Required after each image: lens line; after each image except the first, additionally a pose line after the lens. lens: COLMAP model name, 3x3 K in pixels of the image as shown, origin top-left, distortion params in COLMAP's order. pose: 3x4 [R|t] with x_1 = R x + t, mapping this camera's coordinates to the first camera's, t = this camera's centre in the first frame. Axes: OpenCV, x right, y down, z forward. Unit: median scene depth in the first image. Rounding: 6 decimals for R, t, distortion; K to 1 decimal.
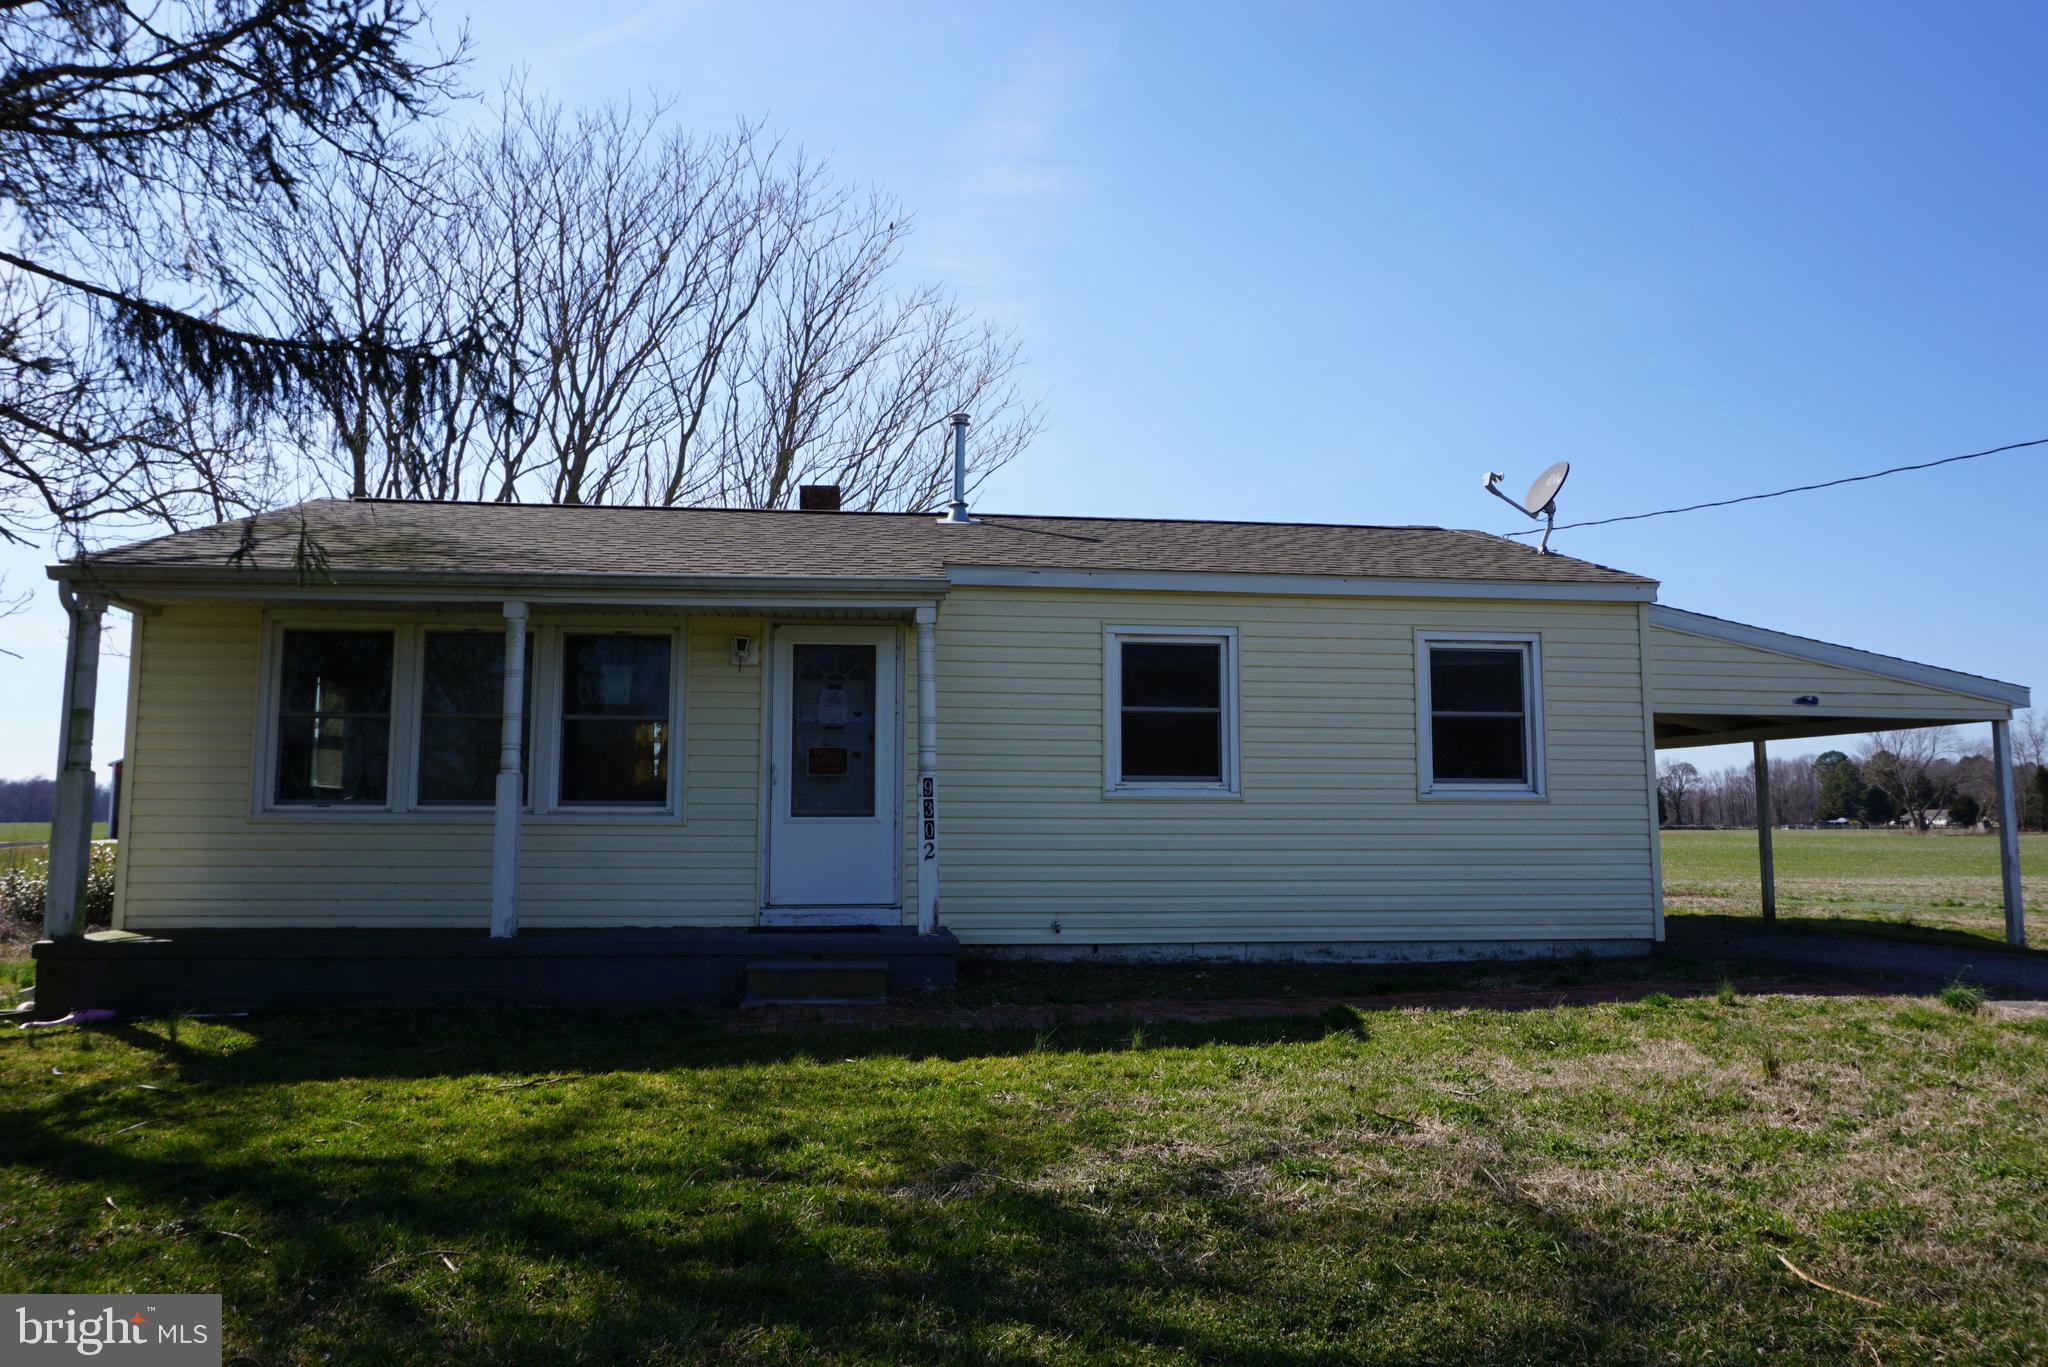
lens RADIAL K [[1393.8, 0, 1024.0], [0, 1393.8, 683.5], [0, 0, 1]] dist [-0.016305, -0.000938]
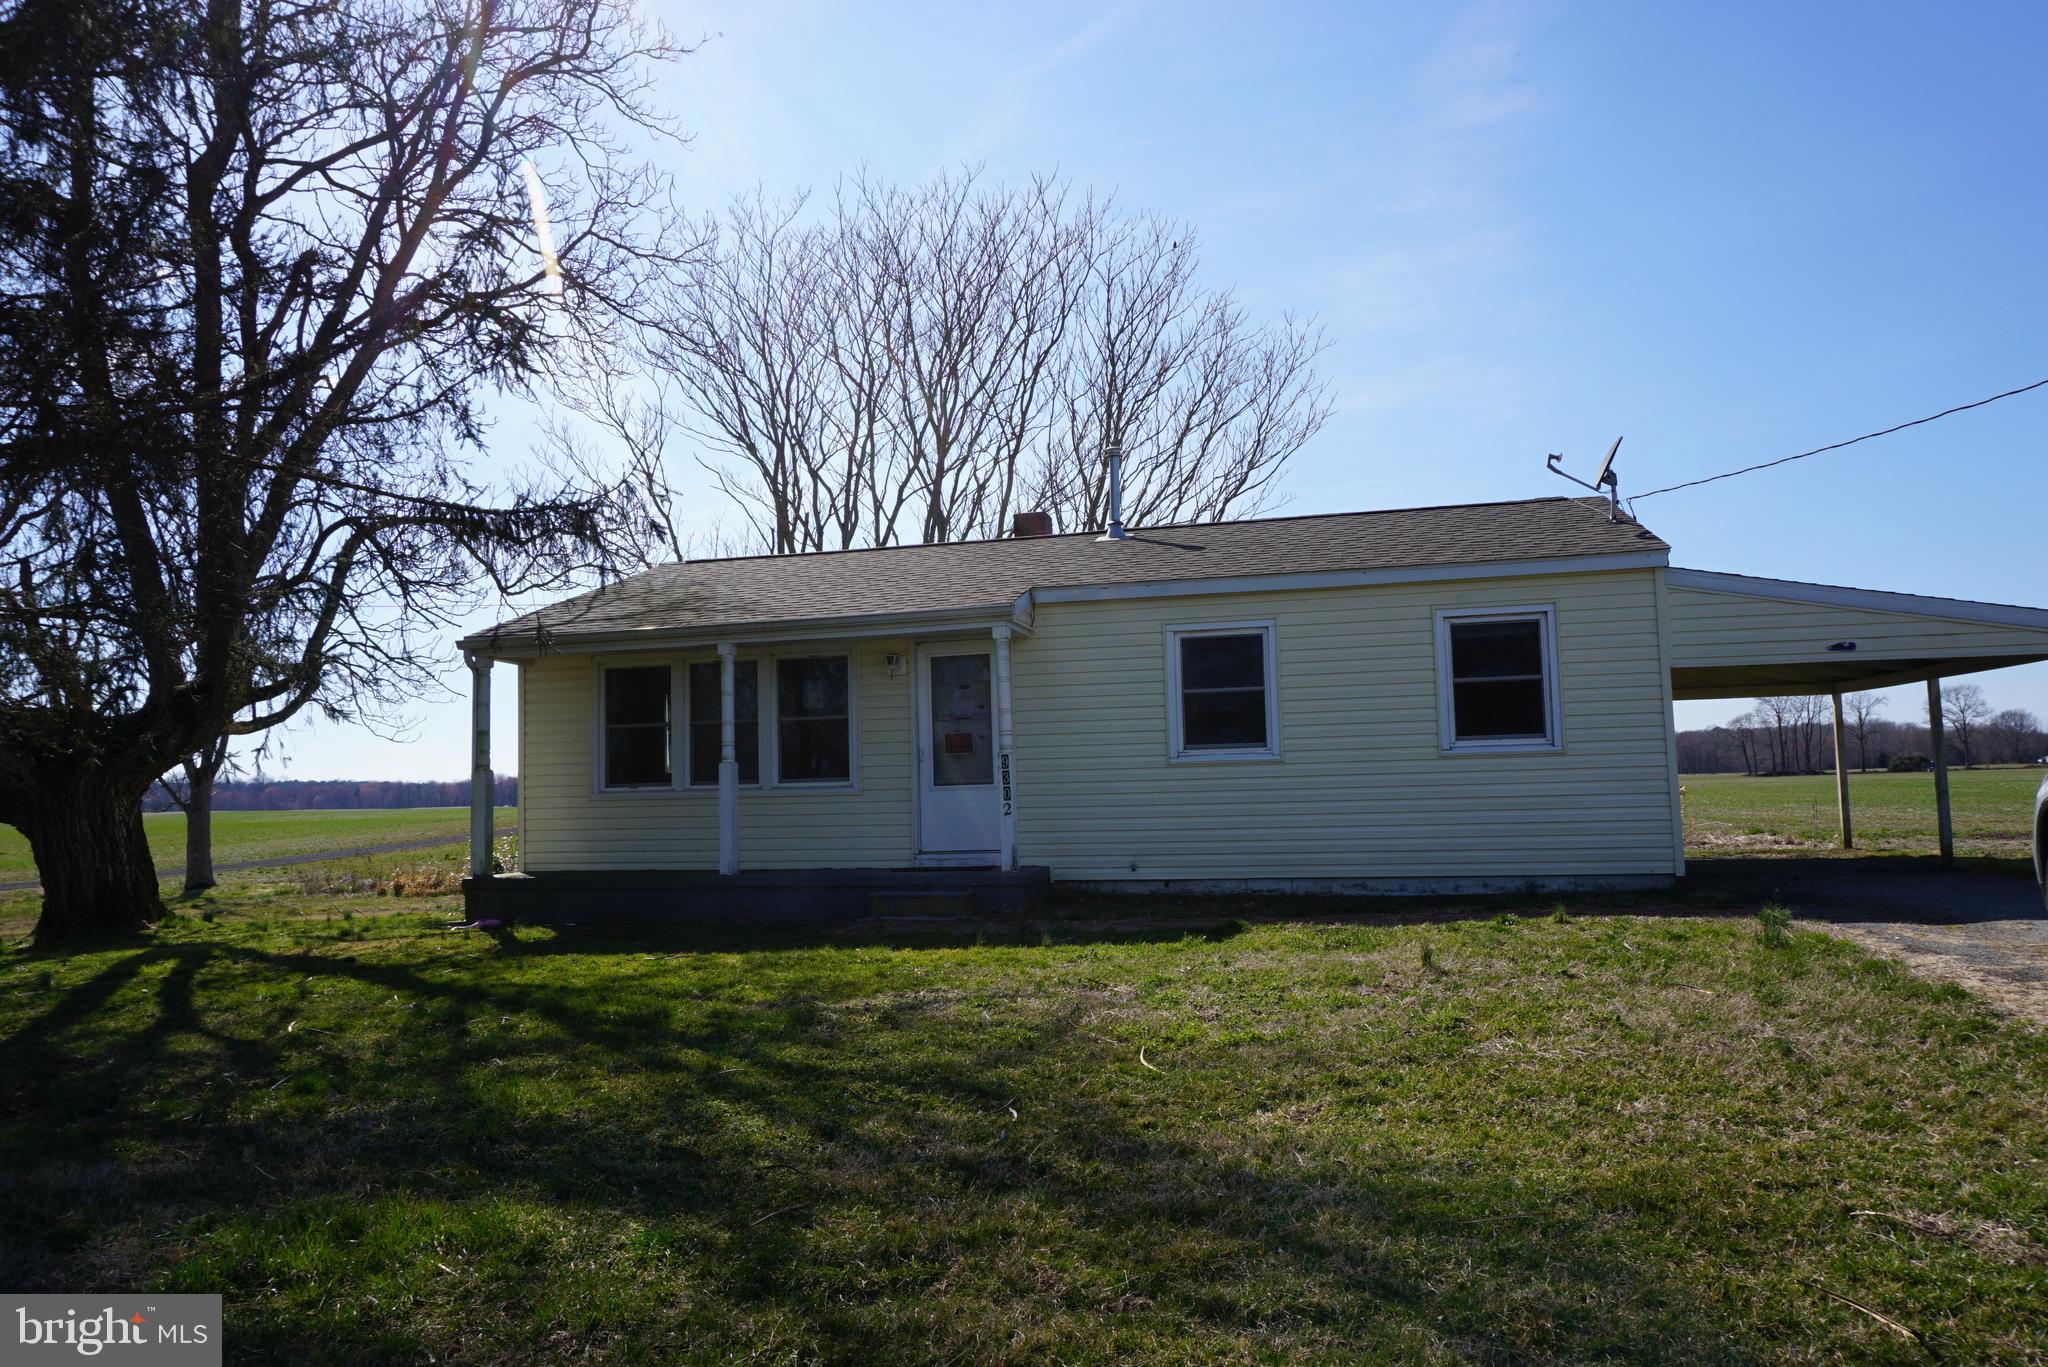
lens RADIAL K [[1393.8, 0, 1024.0], [0, 1393.8, 683.5], [0, 0, 1]] dist [-0.016305, -0.000938]
pose [[0.933081, -0.053931, -0.355600, 0.380716], [0.064949, 0.997706, 0.019111, -0.021584], [0.353753, -0.040928, 0.934443, -0.208652]]
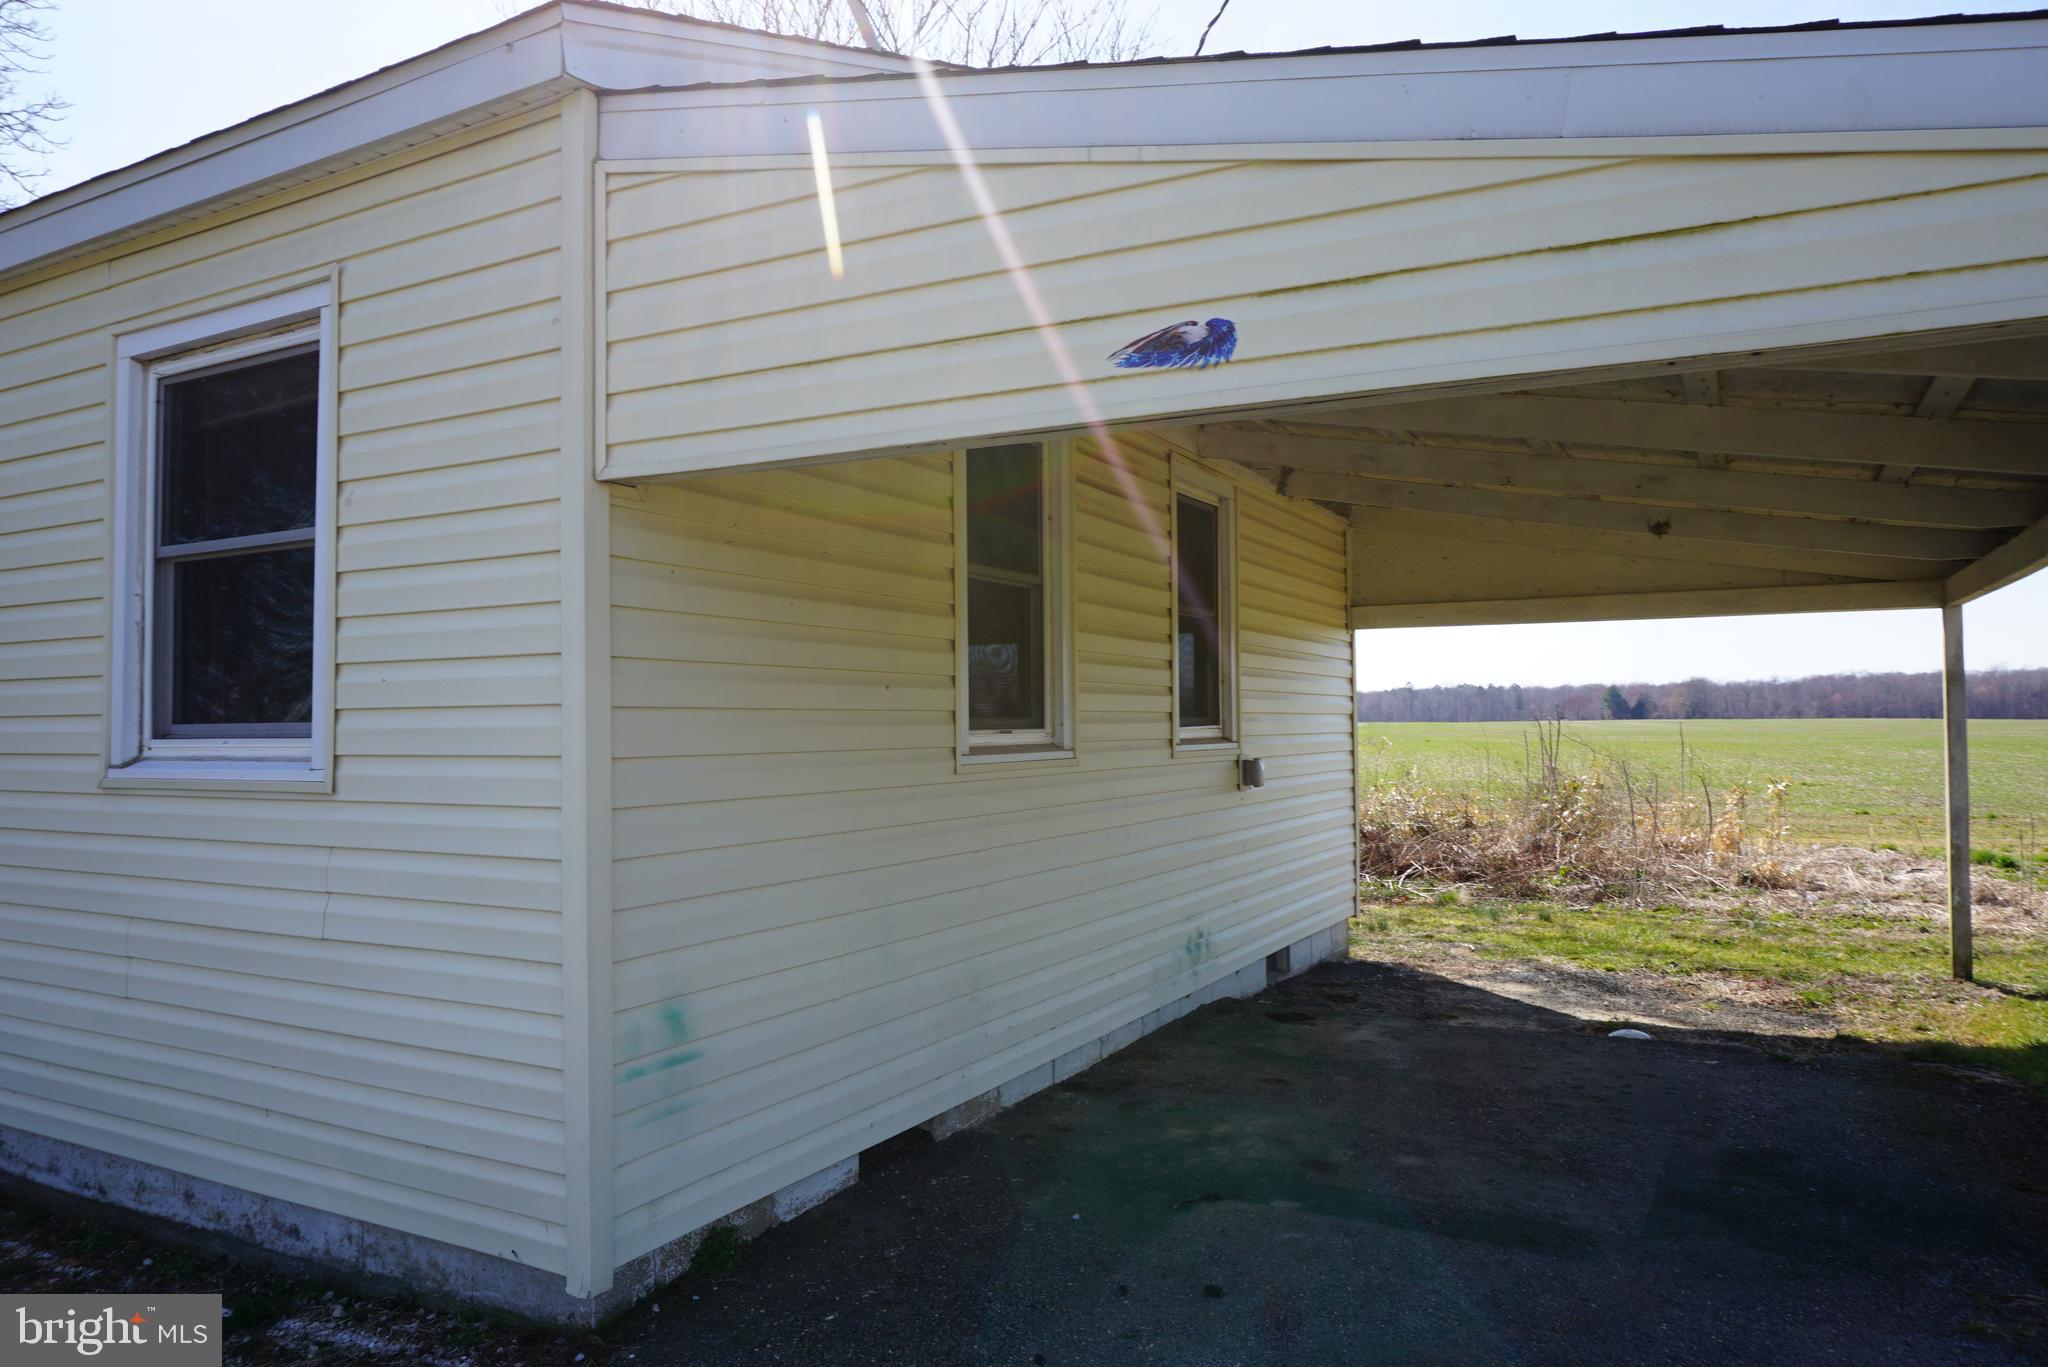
lens RADIAL K [[1393.8, 0, 1024.0], [0, 1393.8, 683.5], [0, 0, 1]] dist [-0.016305, -0.000938]
pose [[0.817684, -0.032526, -0.574748, 0.712042], [0.072221, 0.996310, 0.046365, 0.057716], [0.571120, -0.079420, 0.817016, 0.848389]]
